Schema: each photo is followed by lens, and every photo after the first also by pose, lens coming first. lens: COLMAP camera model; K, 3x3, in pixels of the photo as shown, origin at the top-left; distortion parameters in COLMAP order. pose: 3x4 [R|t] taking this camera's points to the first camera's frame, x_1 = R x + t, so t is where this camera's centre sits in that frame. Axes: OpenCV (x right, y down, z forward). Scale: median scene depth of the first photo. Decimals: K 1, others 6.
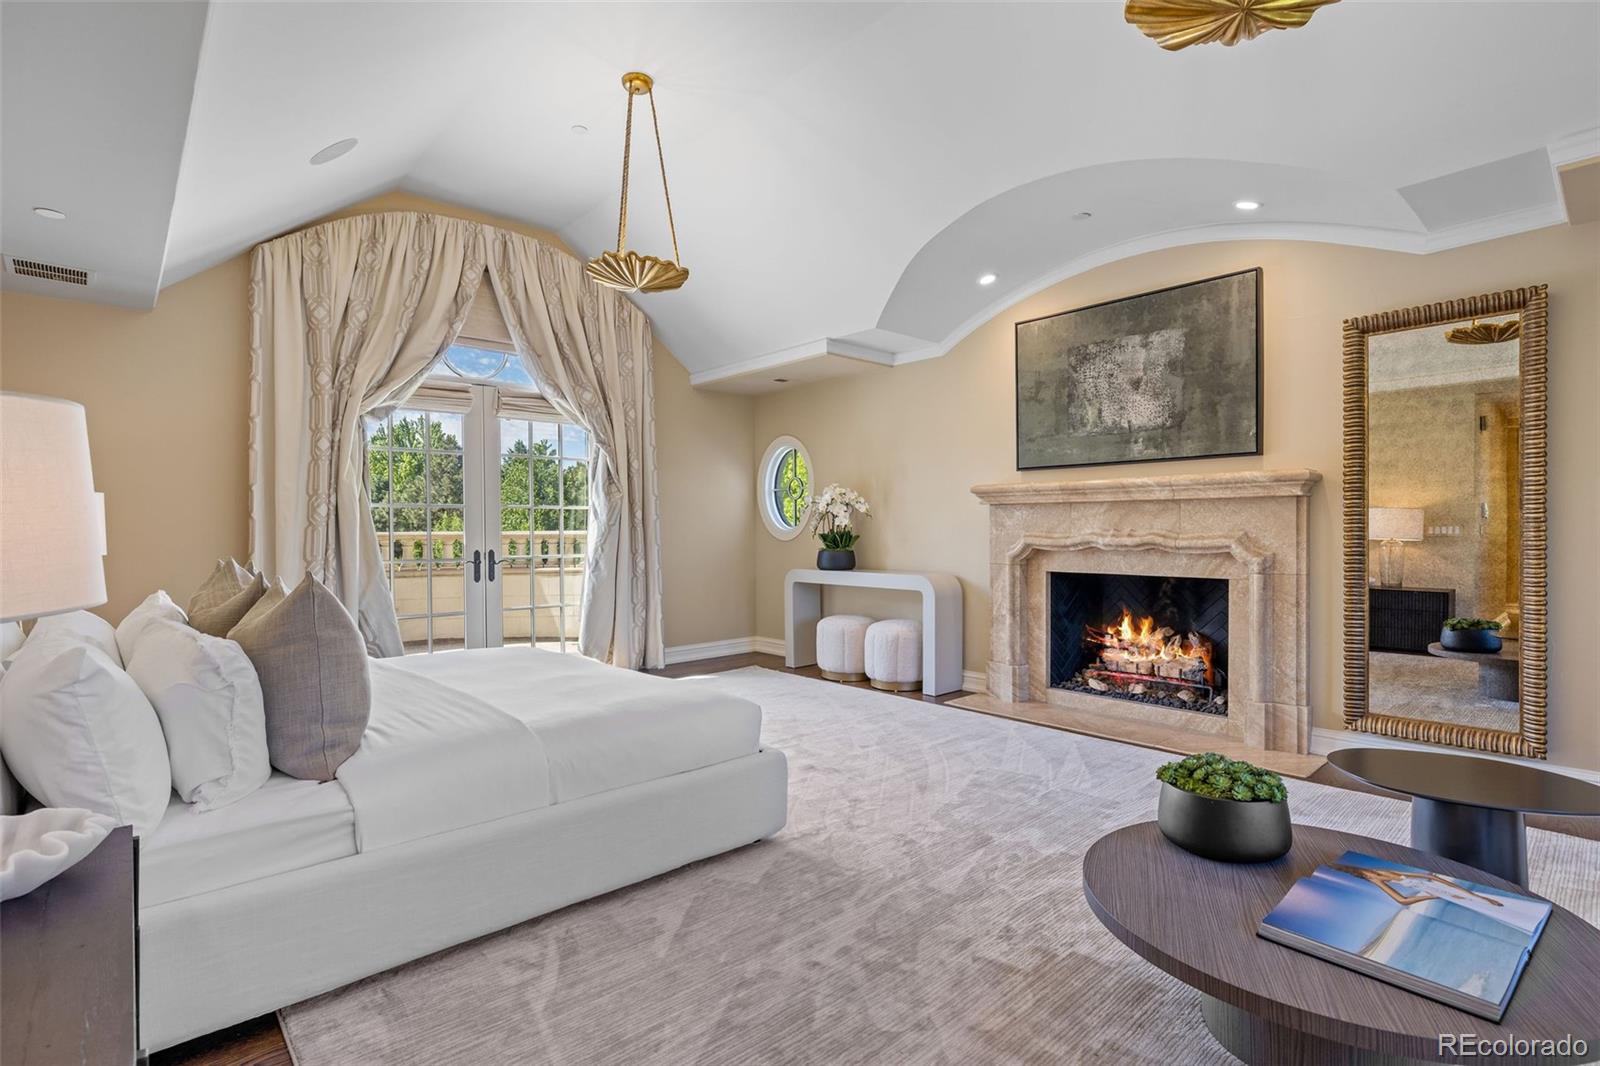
lens RADIAL K [[772.6, 0, 801.8], [0, 772.6, 531.8], [0, 0, 1]] dist [-0.002825, -0.000077]
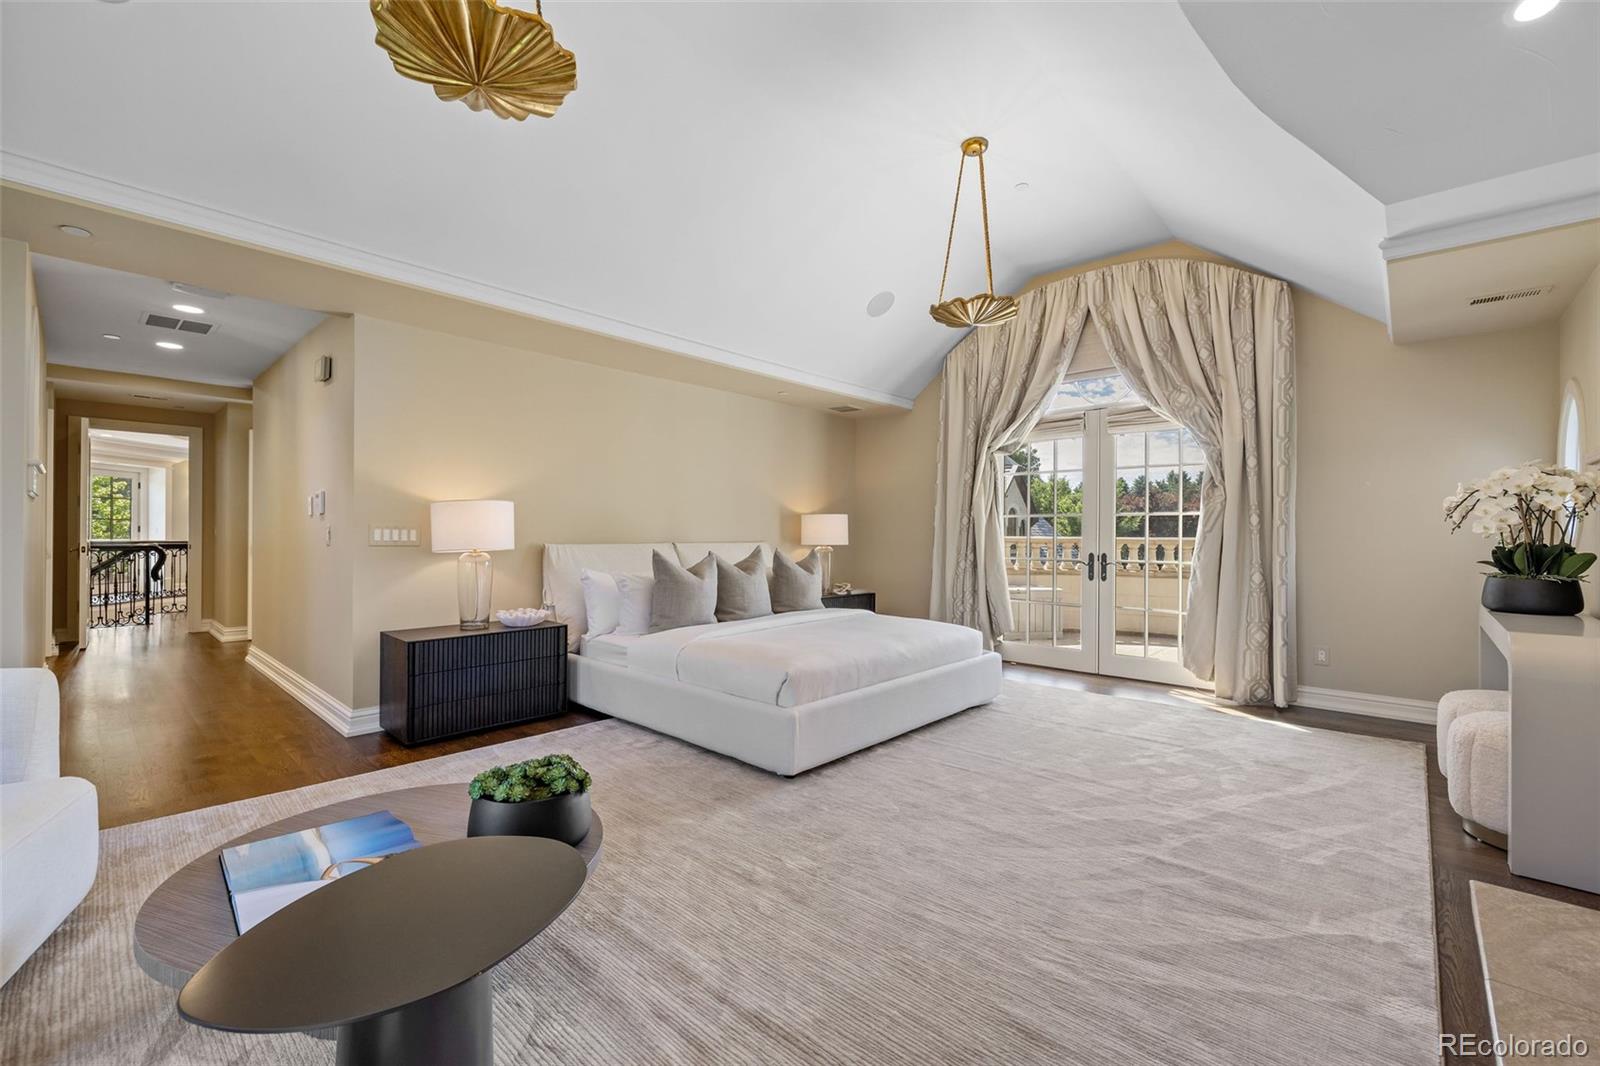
lens RADIAL K [[673.0, 0, 799.7], [0, 673.0, 530.2], [0, 0, 1]] dist [-0.002488, 0.001768]
pose [[0.085650, 0.002498, -0.996322, 0.548537], [-0.011802, 0.999929, 0.001493, -0.006590], [0.996255, 0.011630, 0.085674, 0.476654]]
